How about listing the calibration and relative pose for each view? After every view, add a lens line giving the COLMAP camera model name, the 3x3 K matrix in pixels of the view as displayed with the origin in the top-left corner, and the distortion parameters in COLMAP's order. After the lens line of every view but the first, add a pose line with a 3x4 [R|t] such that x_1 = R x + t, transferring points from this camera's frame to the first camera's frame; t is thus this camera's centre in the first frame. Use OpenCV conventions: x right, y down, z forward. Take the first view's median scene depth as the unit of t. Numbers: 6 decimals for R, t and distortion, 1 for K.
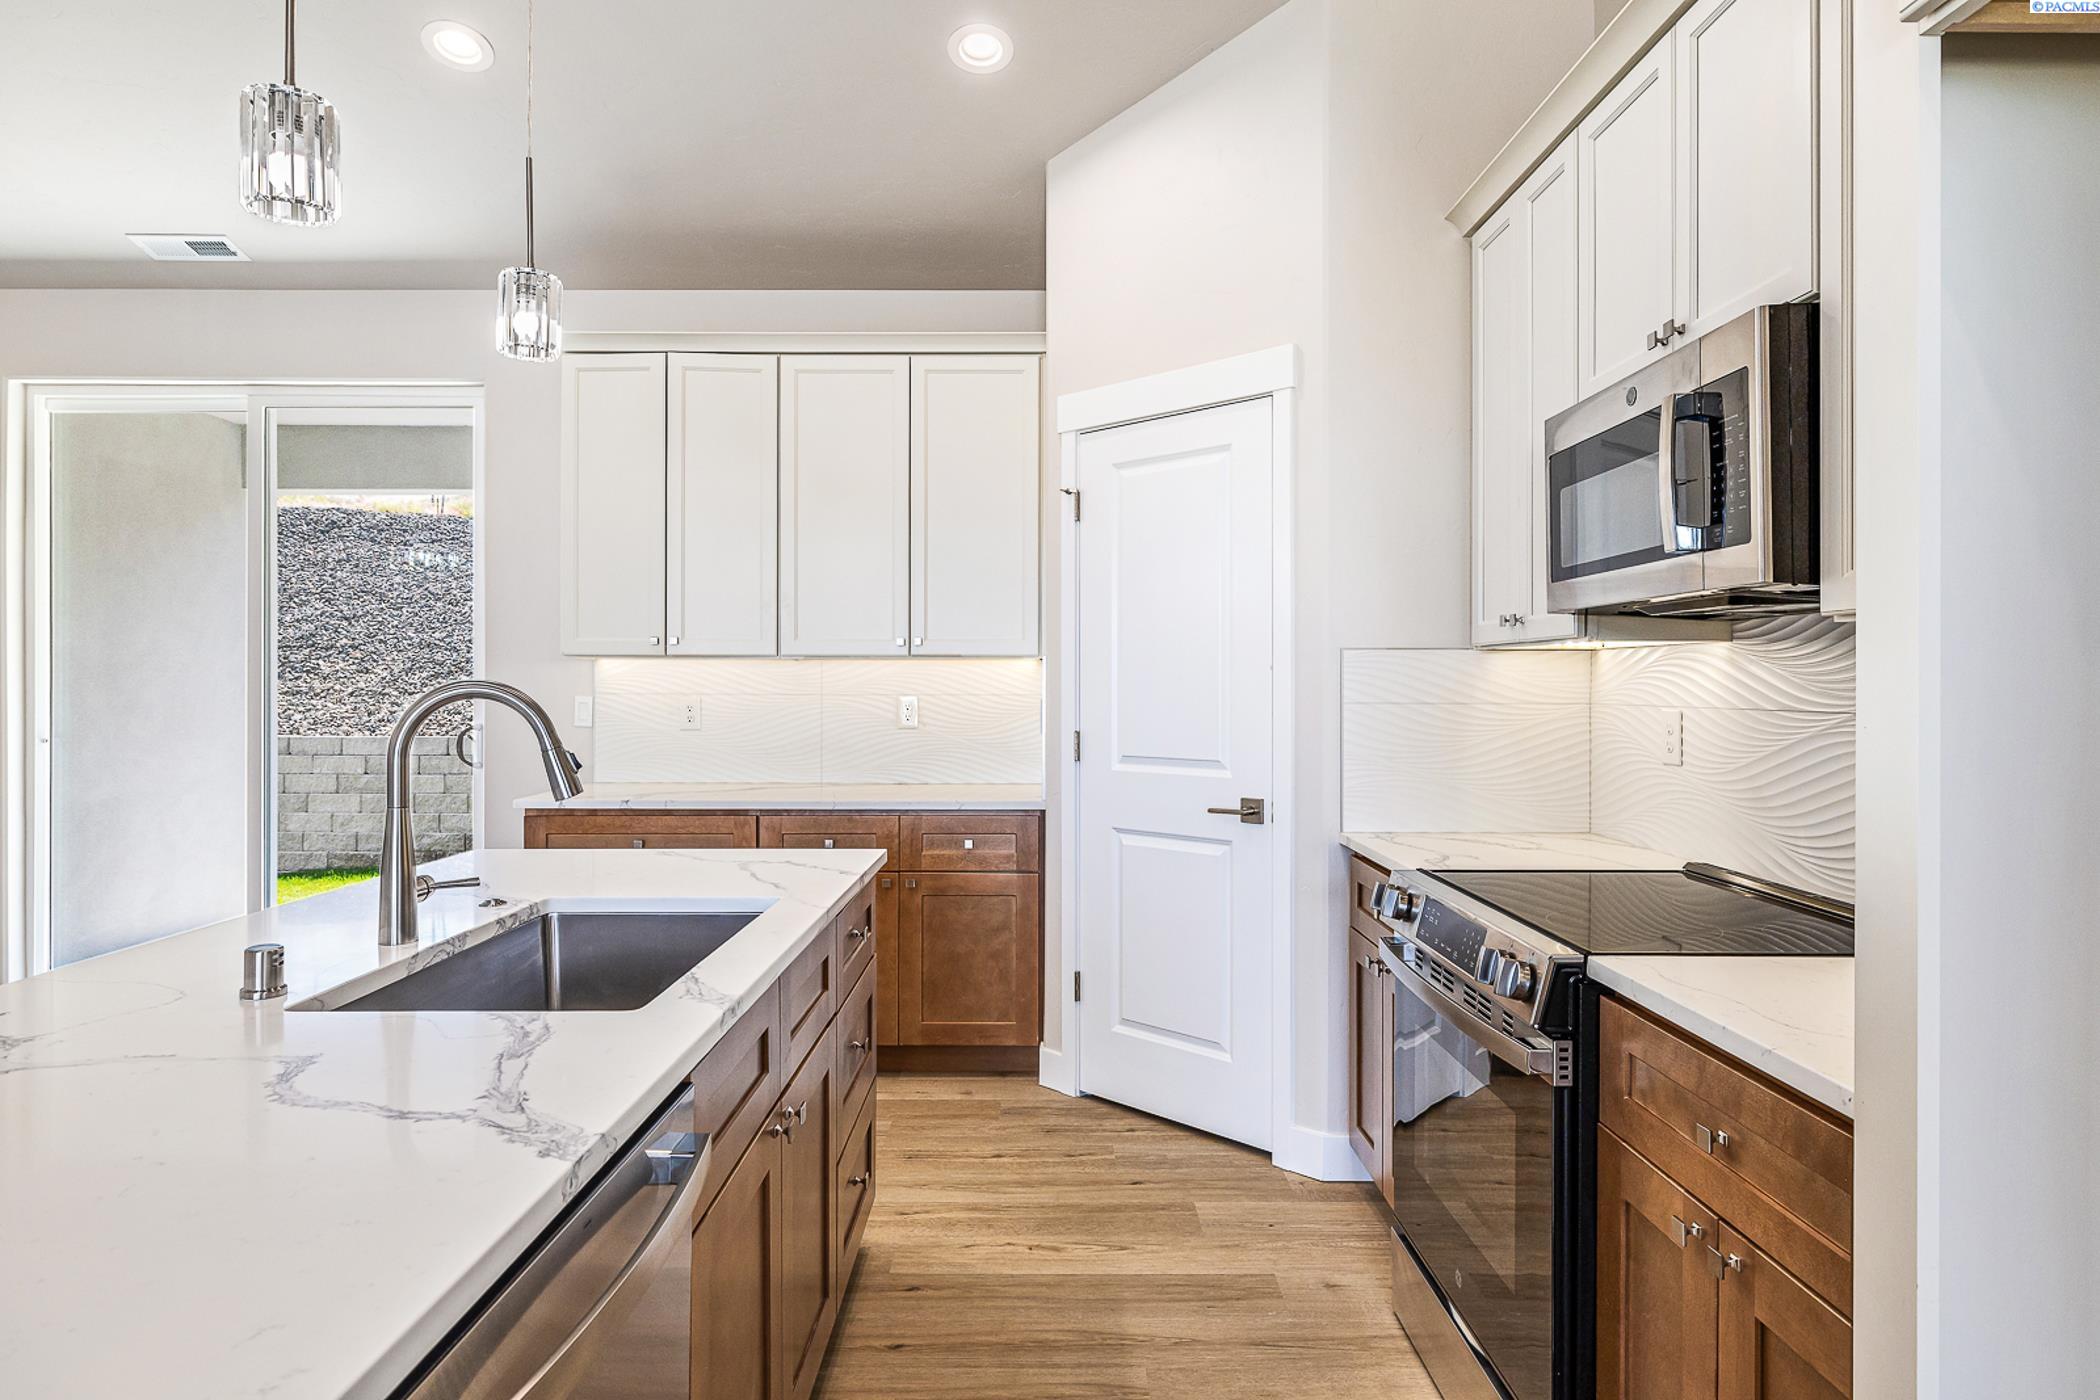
lens RADIAL K [[1199.3, 0, 1052.0], [0, 1199.3, 689.4], [0, 0, 1]] dist [0.004702, -0.001658]
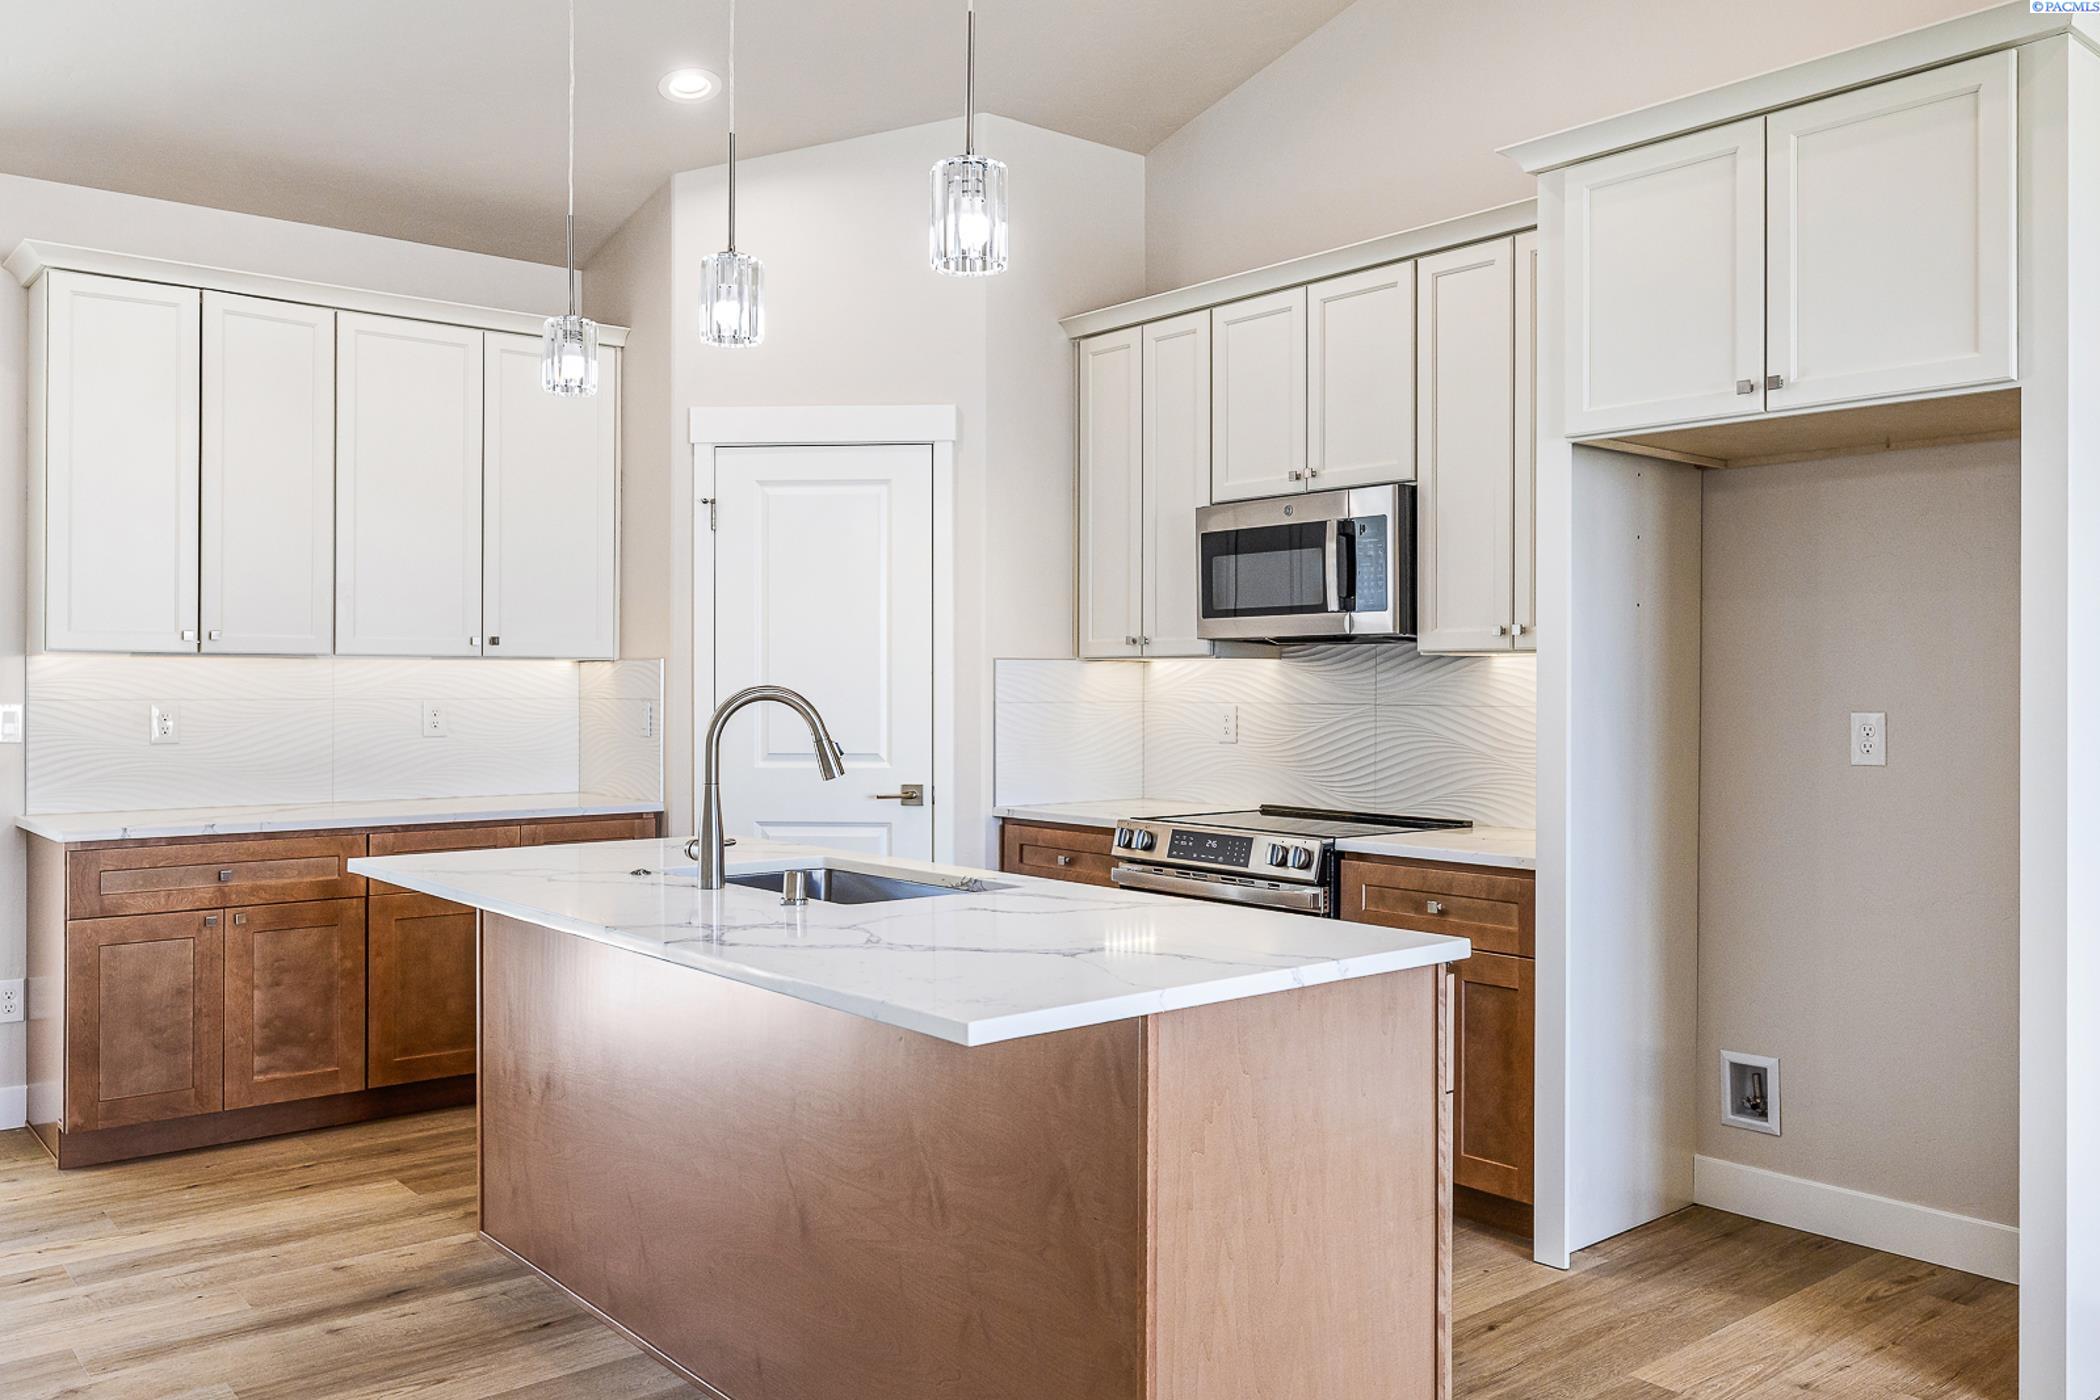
lens RADIAL K [[1657.2, 0, 1057.0], [0, 1657.2, 686.6], [0, 0, 1]] dist [-0.004417, 0.005070]
pose [[0.767274, -0.000437, 0.641319, -0.720006], [0.002680, 0.999993, -0.002524, -0.000300], [-0.641313, 0.003655, 0.767270, -0.314628]]
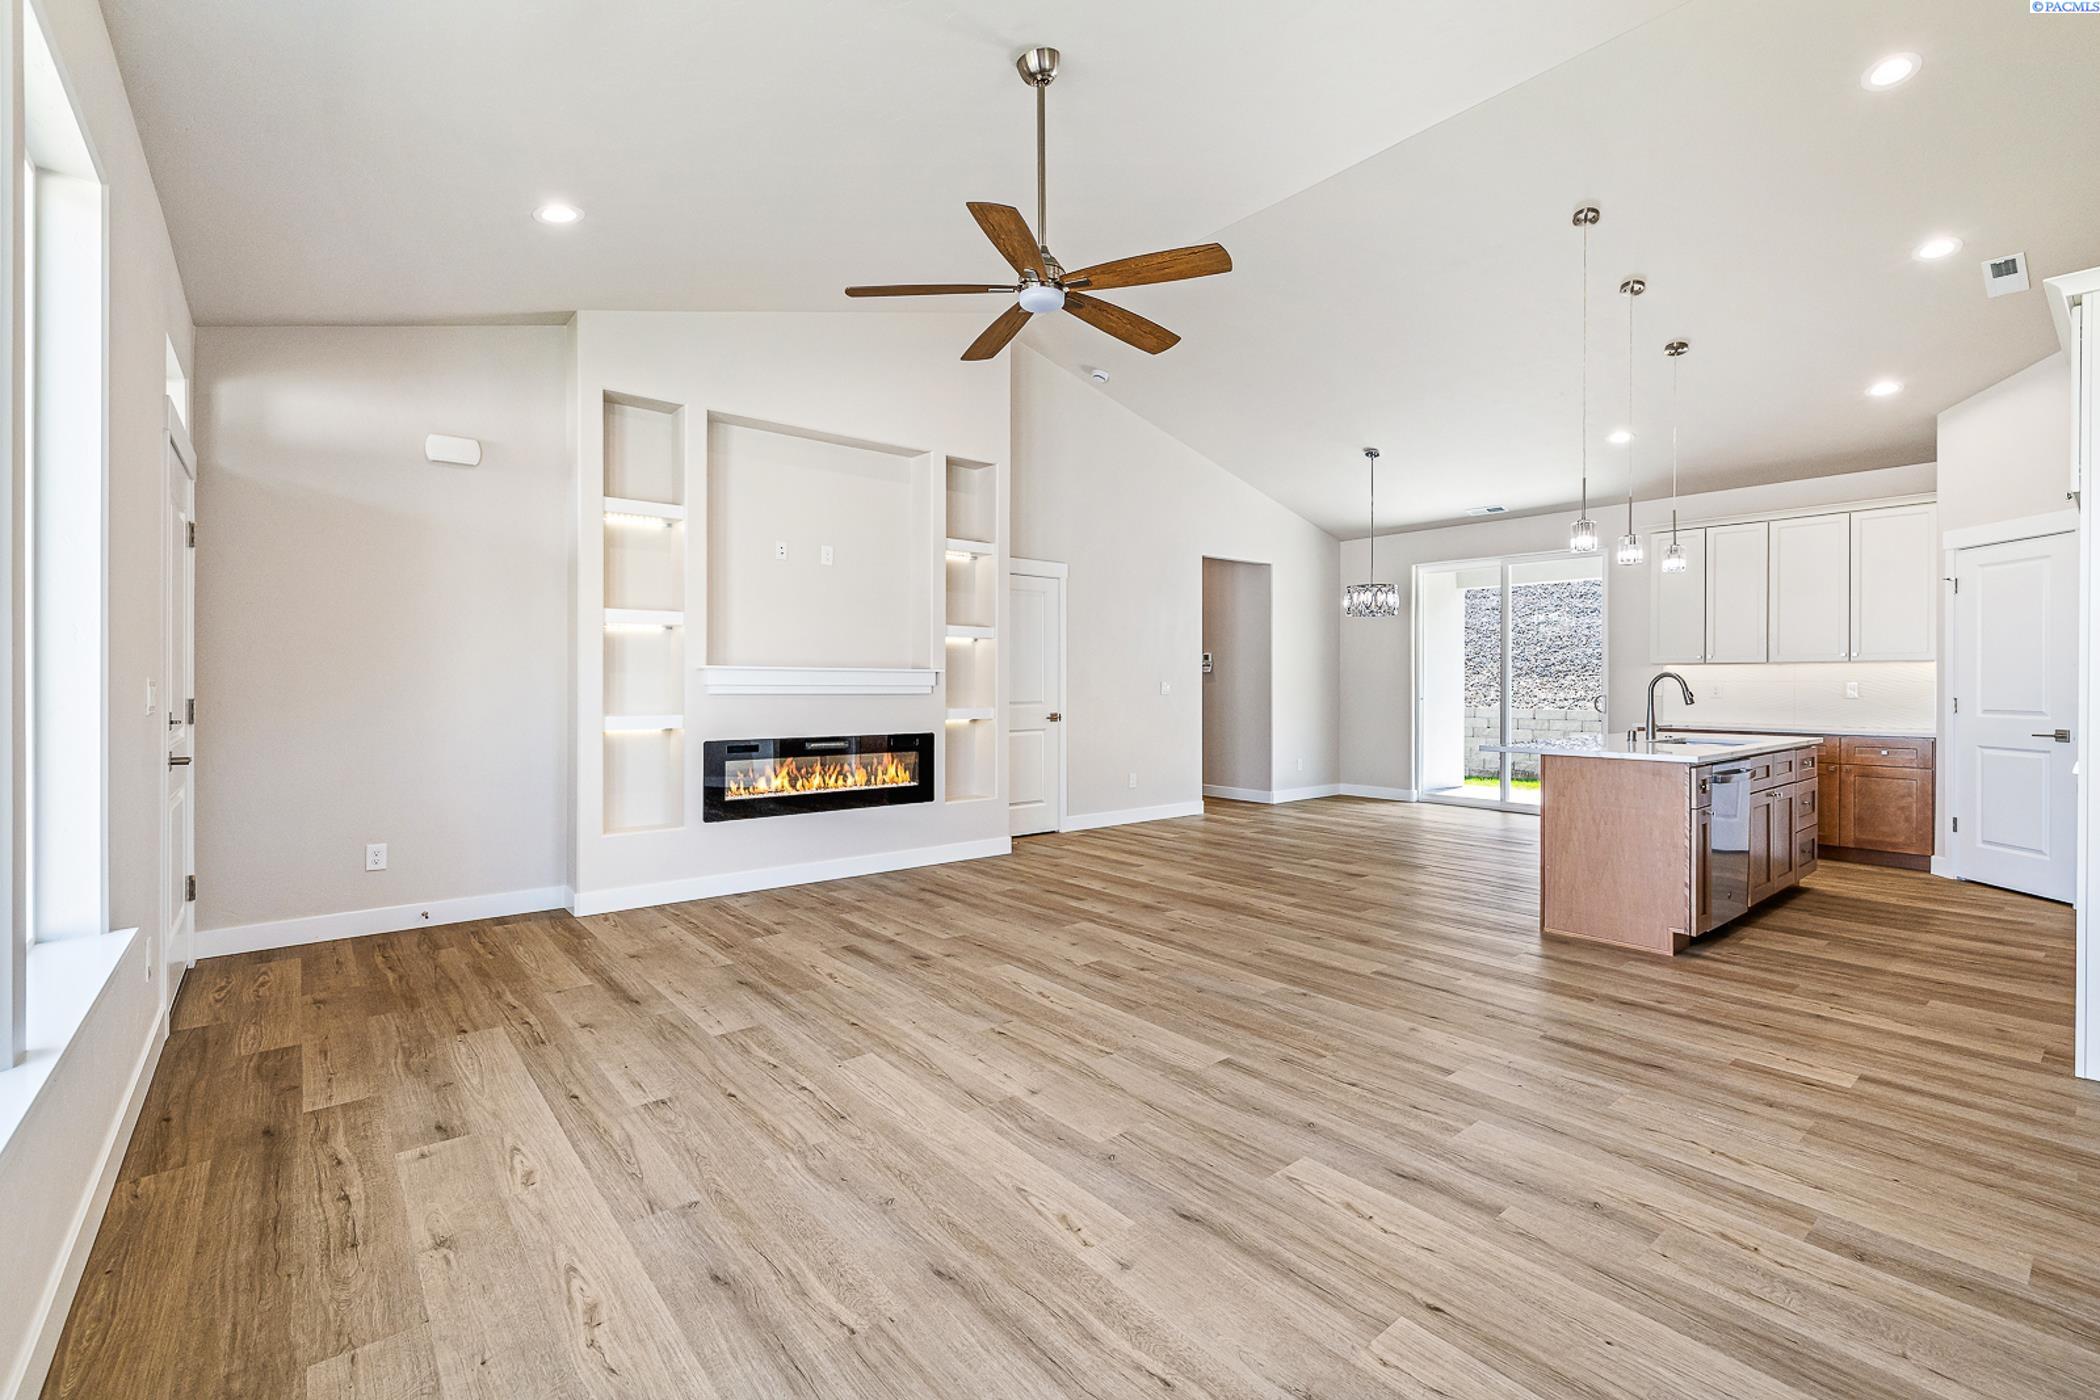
lens RADIAL K [[894.5, 0, 1028.8], [0, 894.5, 686.4], [0, 0, 1]] dist [0.001378, 0.000168]
pose [[0.622338, 0.004849, -0.782734, 0.245272], [-0.006156, 0.999980, 0.001301, 0.024169], [0.782725, 0.004009, 0.622355, -1.240147]]
